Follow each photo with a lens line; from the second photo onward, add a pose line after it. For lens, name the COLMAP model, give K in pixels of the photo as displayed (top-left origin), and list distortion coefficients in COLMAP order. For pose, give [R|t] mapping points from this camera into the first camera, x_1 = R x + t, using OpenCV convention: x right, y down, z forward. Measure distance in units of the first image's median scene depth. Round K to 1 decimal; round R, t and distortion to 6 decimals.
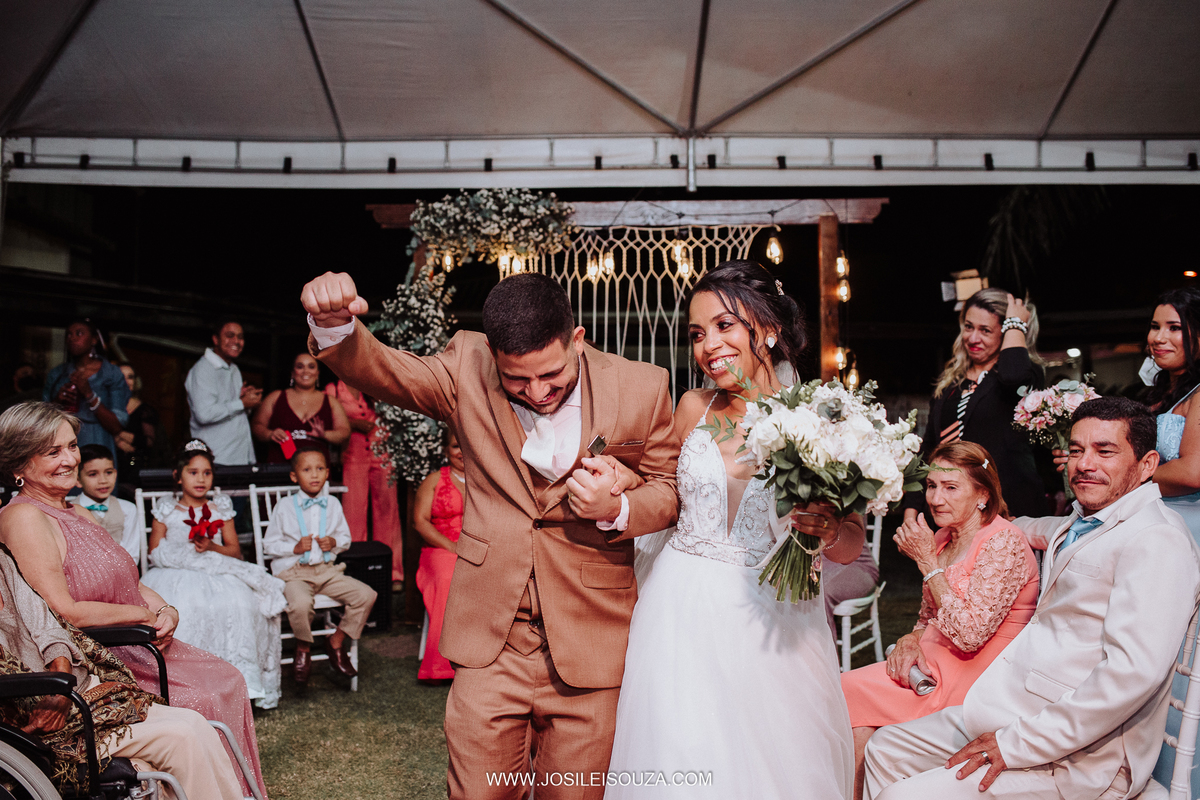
lens RADIAL K [[1129.9, 0, 598.9], [0, 1129.9, 419.4], [0, 0, 1]] dist [-0.058306, 0.029969]
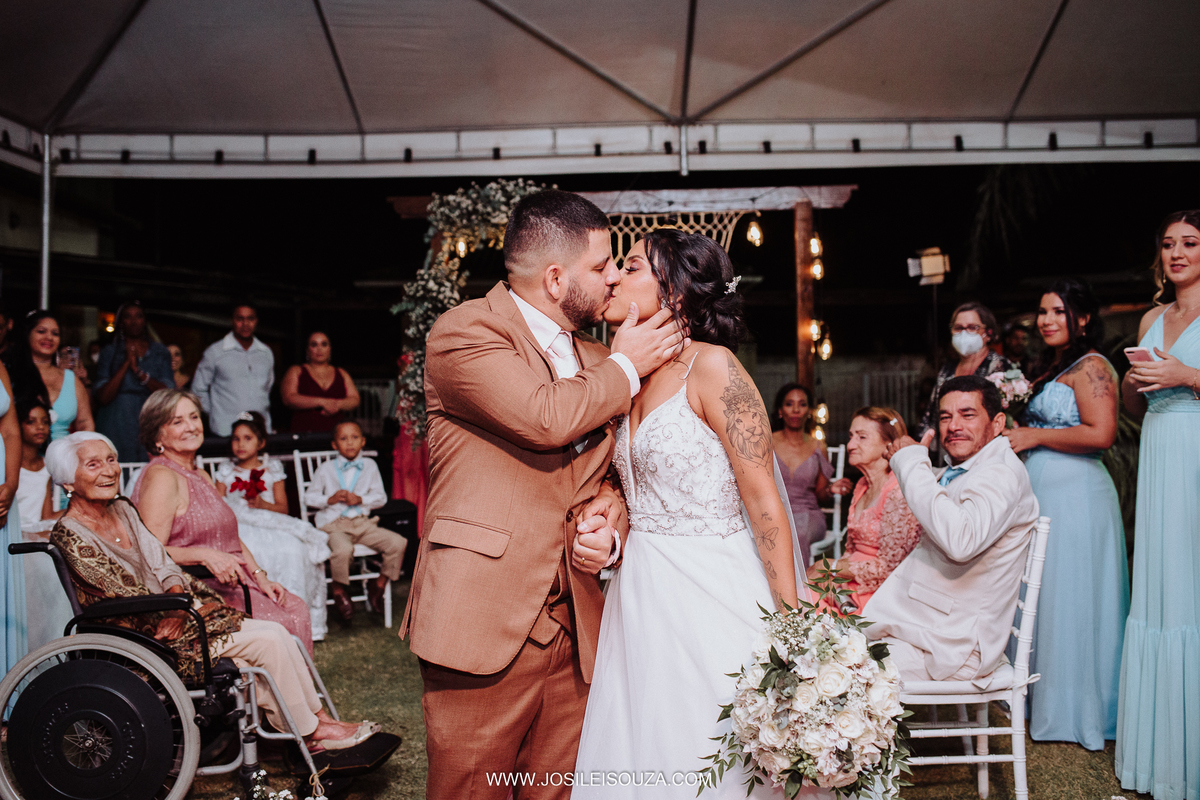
lens RADIAL K [[1136.3, 0, 599.3], [0, 1136.3, 412.8], [0, 0, 1]] dist [-0.052885, 0.018672]
pose [[0.999830, -0.014146, -0.011815, 0.012733], [0.014471, 0.999506, 0.027889, -0.006619], [0.011414, -0.028055, 0.999541, -0.122831]]
